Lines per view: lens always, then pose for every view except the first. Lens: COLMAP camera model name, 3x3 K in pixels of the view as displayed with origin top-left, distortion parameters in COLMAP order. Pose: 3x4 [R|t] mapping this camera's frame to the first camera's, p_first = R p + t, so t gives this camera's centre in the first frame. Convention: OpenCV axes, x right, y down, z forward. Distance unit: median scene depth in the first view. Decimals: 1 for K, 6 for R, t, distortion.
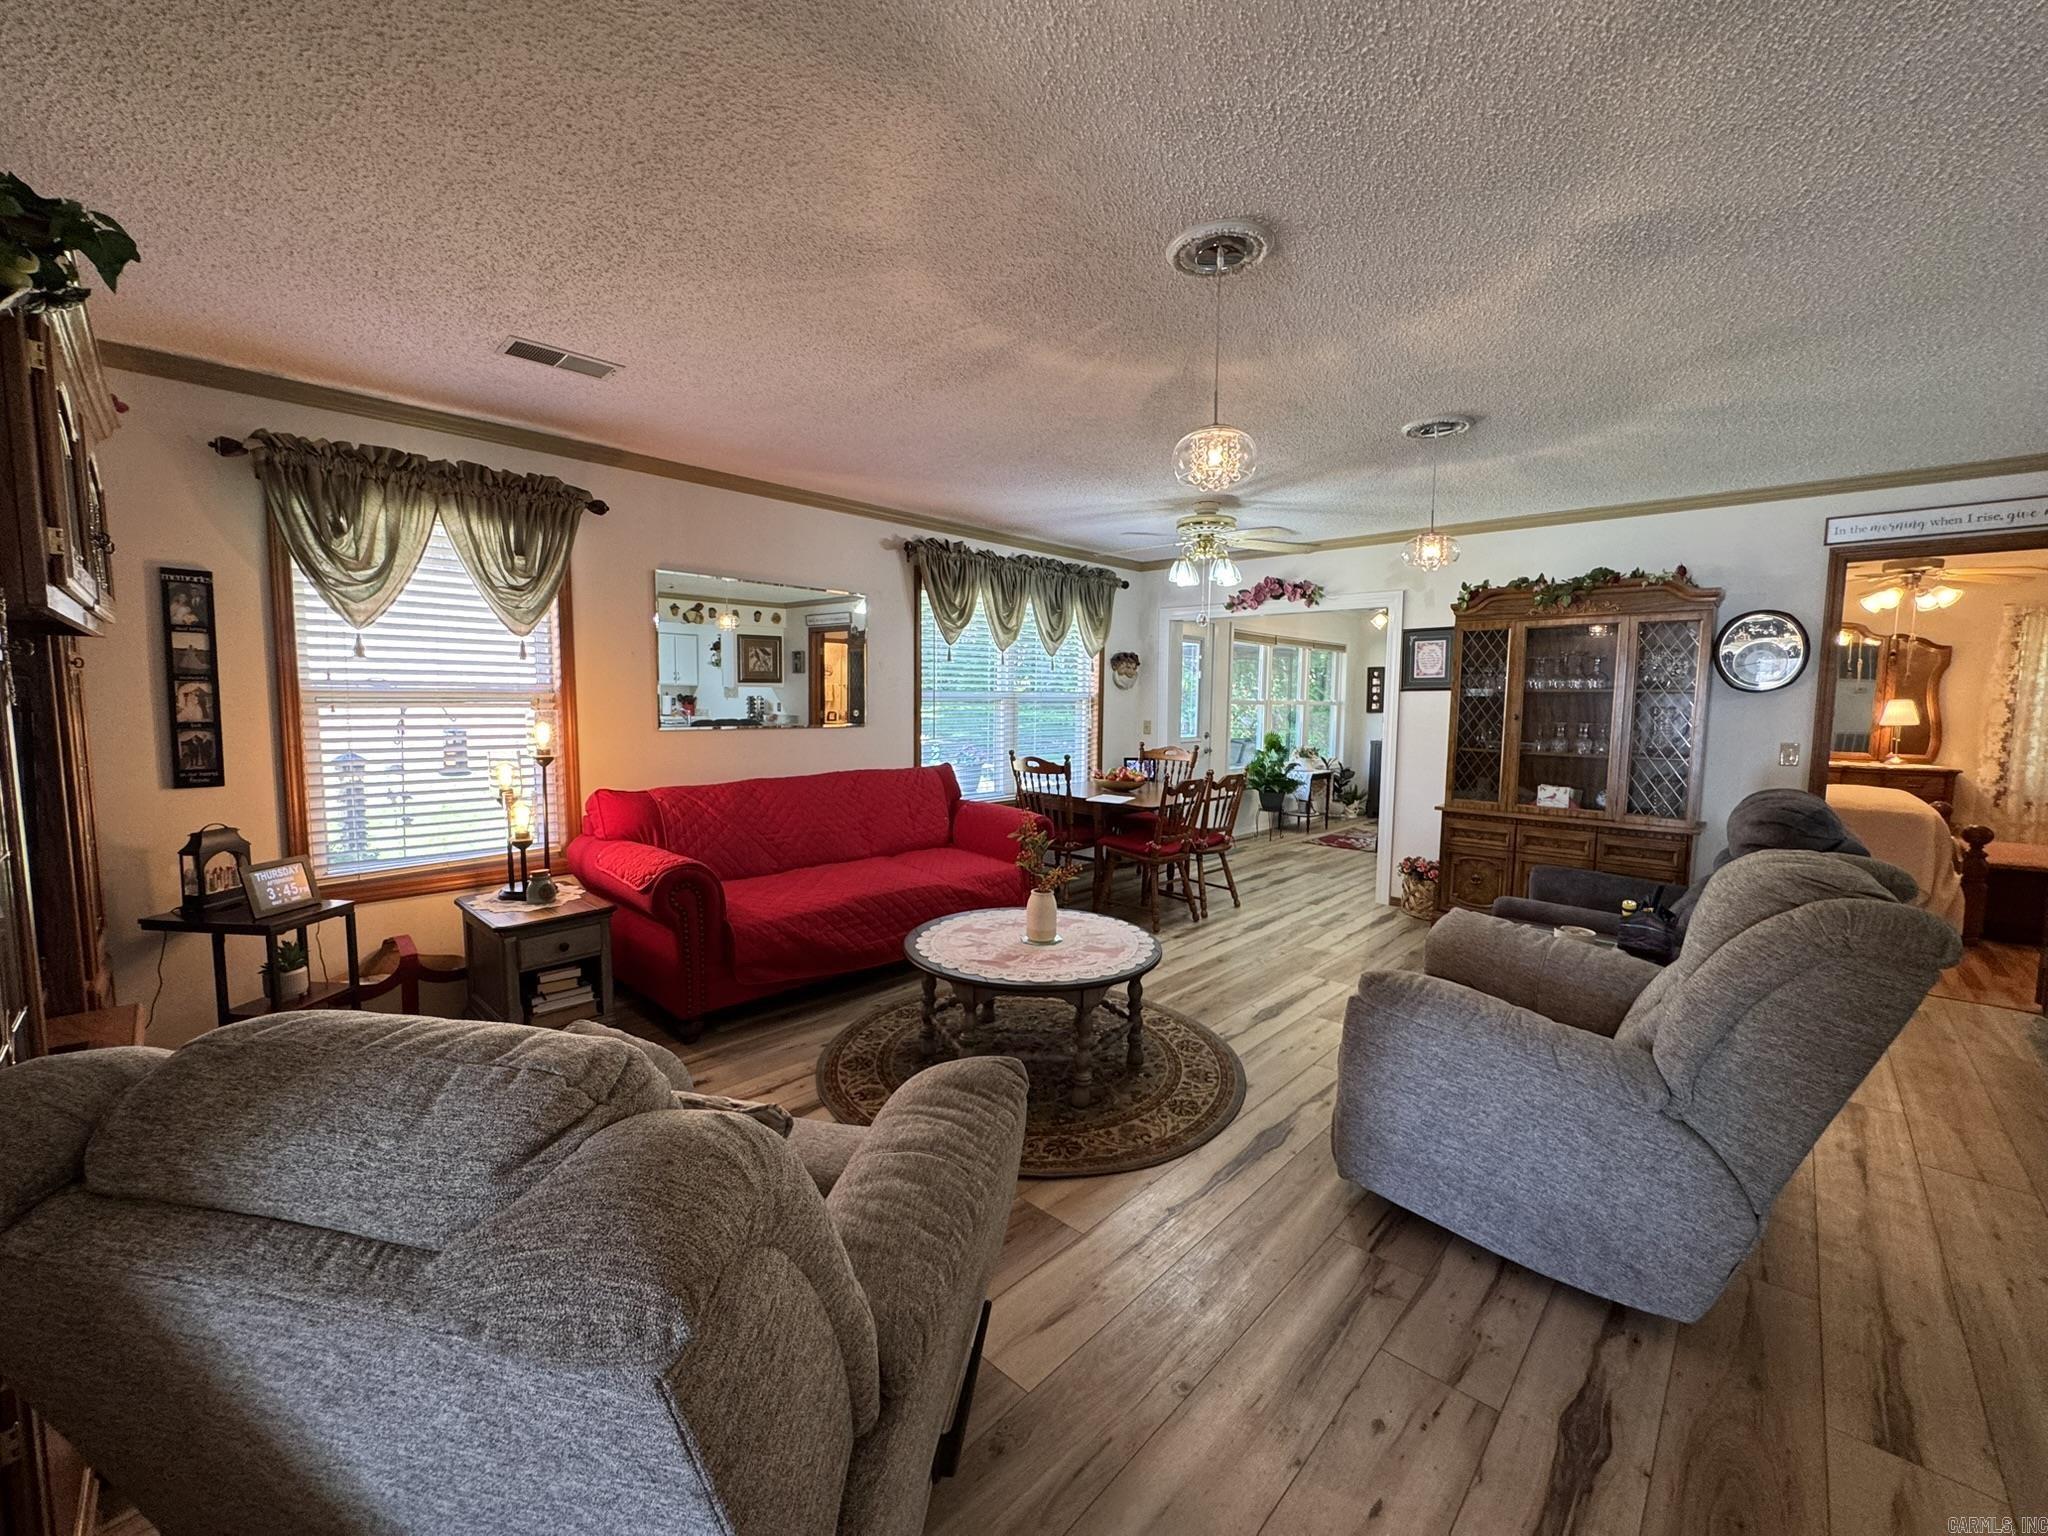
lens RADIAL K [[818.4, 0, 1025.0], [0, 818.4, 766.2], [0, 0, 1]] dist [0.001382, 0.000568]
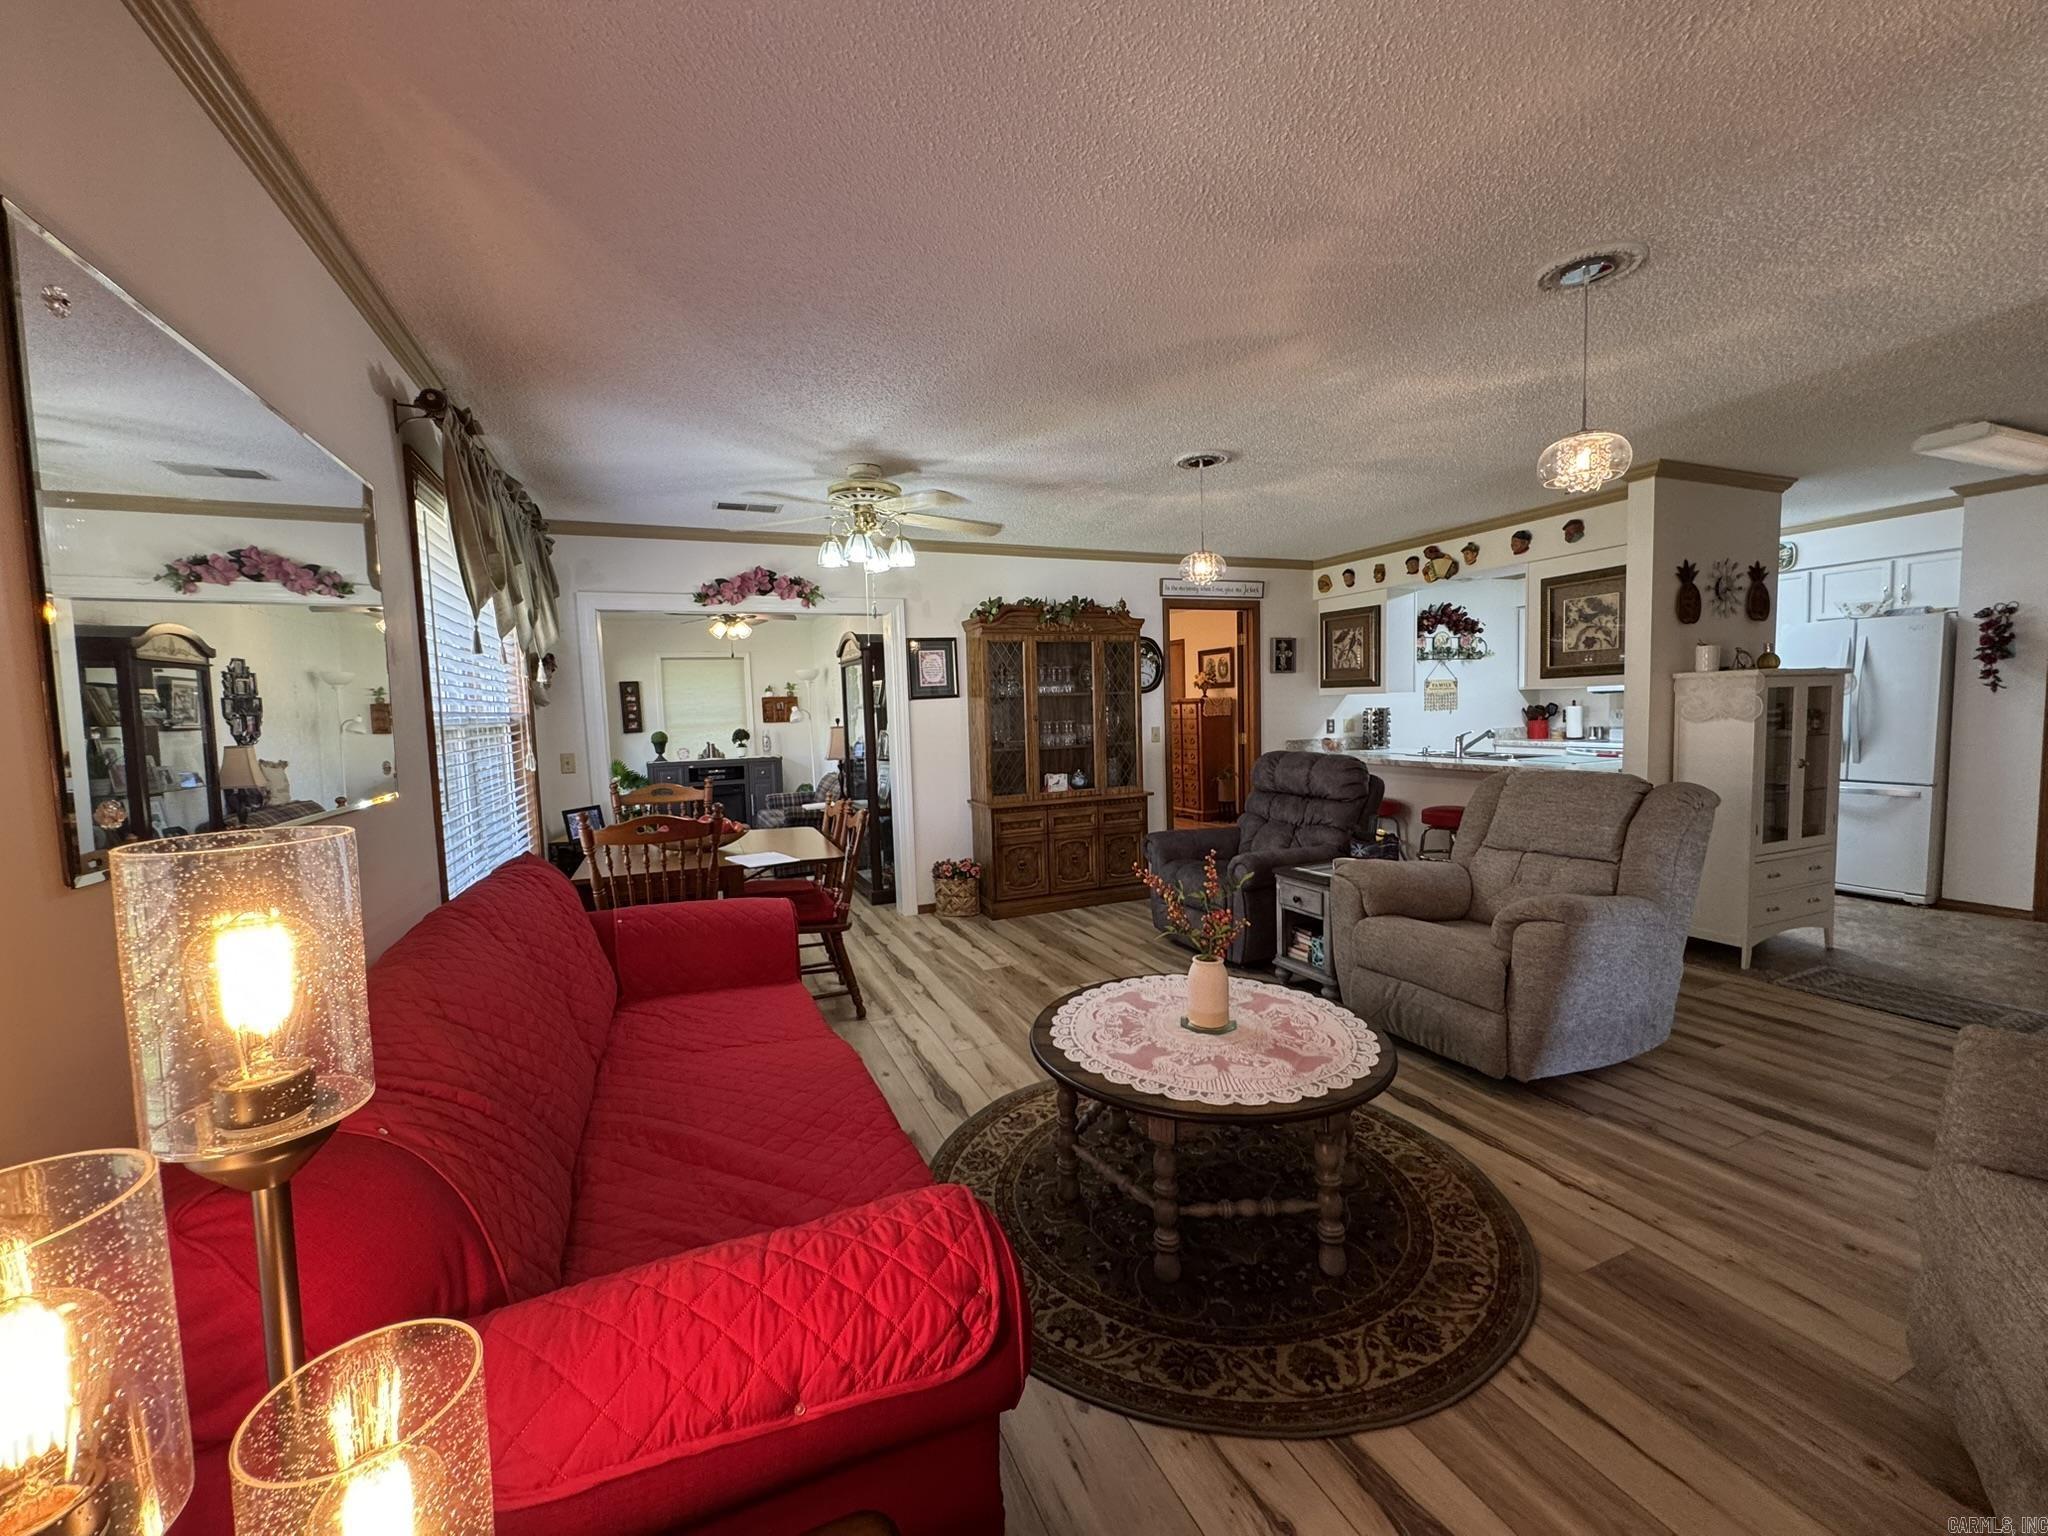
lens RADIAL K [[818.4, 0, 1022.1], [0, 818.4, 765.6], [0, 0, 1]] dist [0.001382, 0.000568]
pose [[0.399758, -0.091383, 0.912054, -0.469110], [0.116385, 0.992025, 0.048384, -0.051300], [-0.909202, 0.086808, 0.407205, 0.551984]]
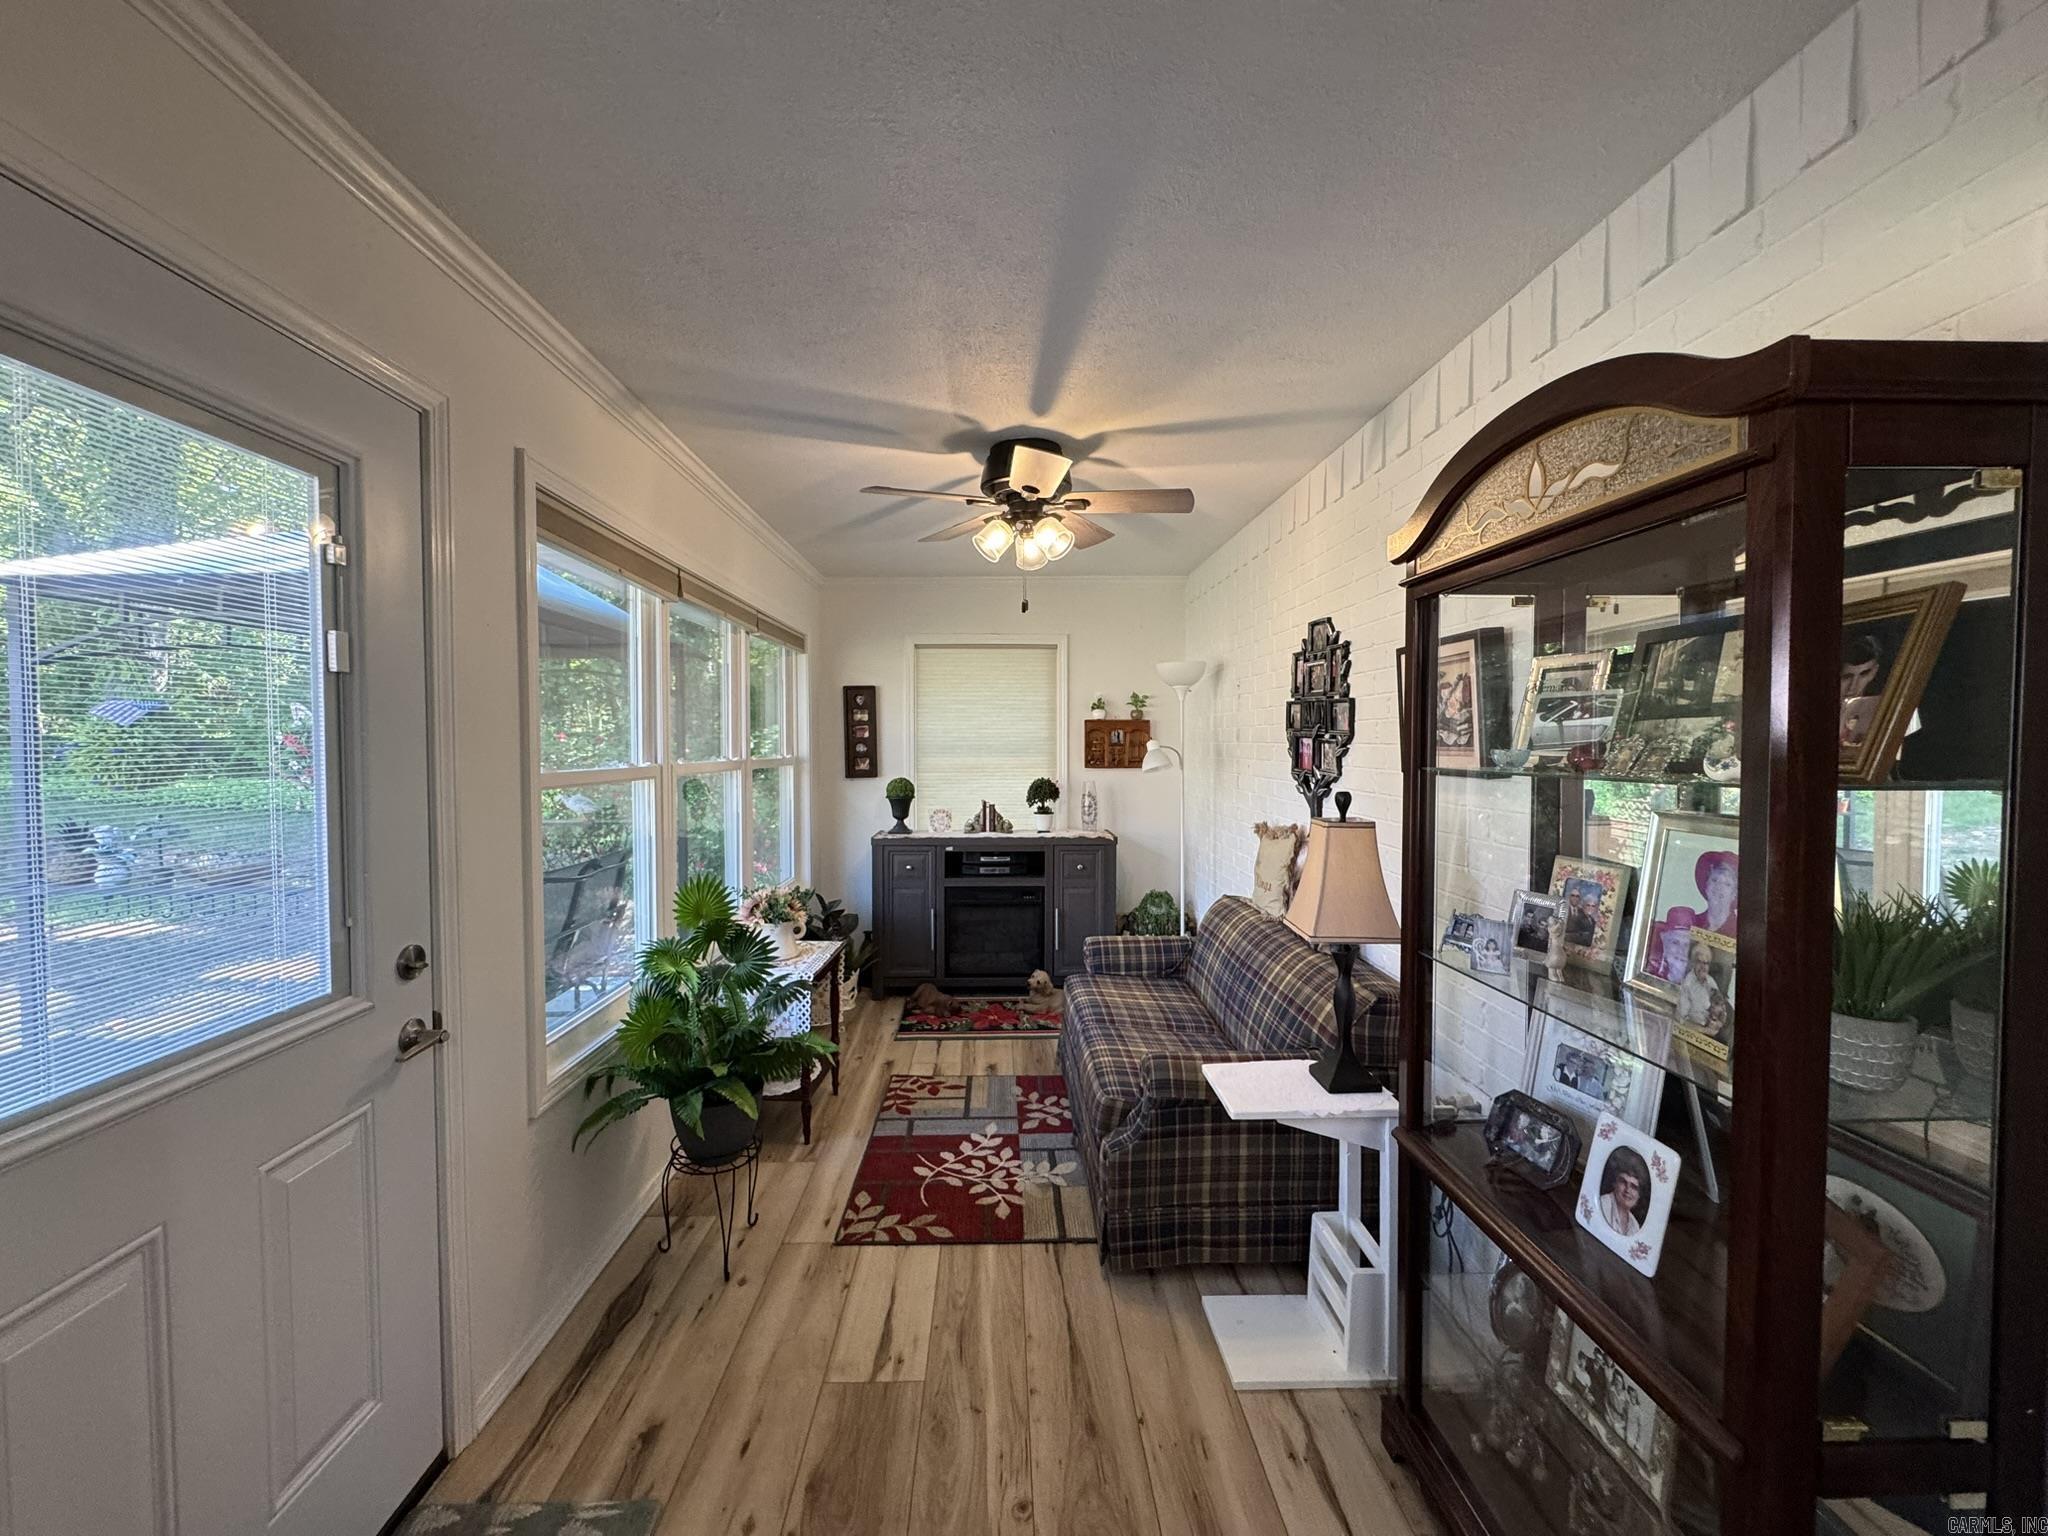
lens RADIAL K [[818.4, 0, 1022.6], [0, 818.4, 767.3], [0, 0, 1]] dist [0.001382, 0.000568]
pose [[0.707488, -0.036448, 0.705784, 0.312741], [0.071771, 0.997212, -0.020447, -0.117103], [-0.703071, 0.065120, 0.708132, 1.244495]]
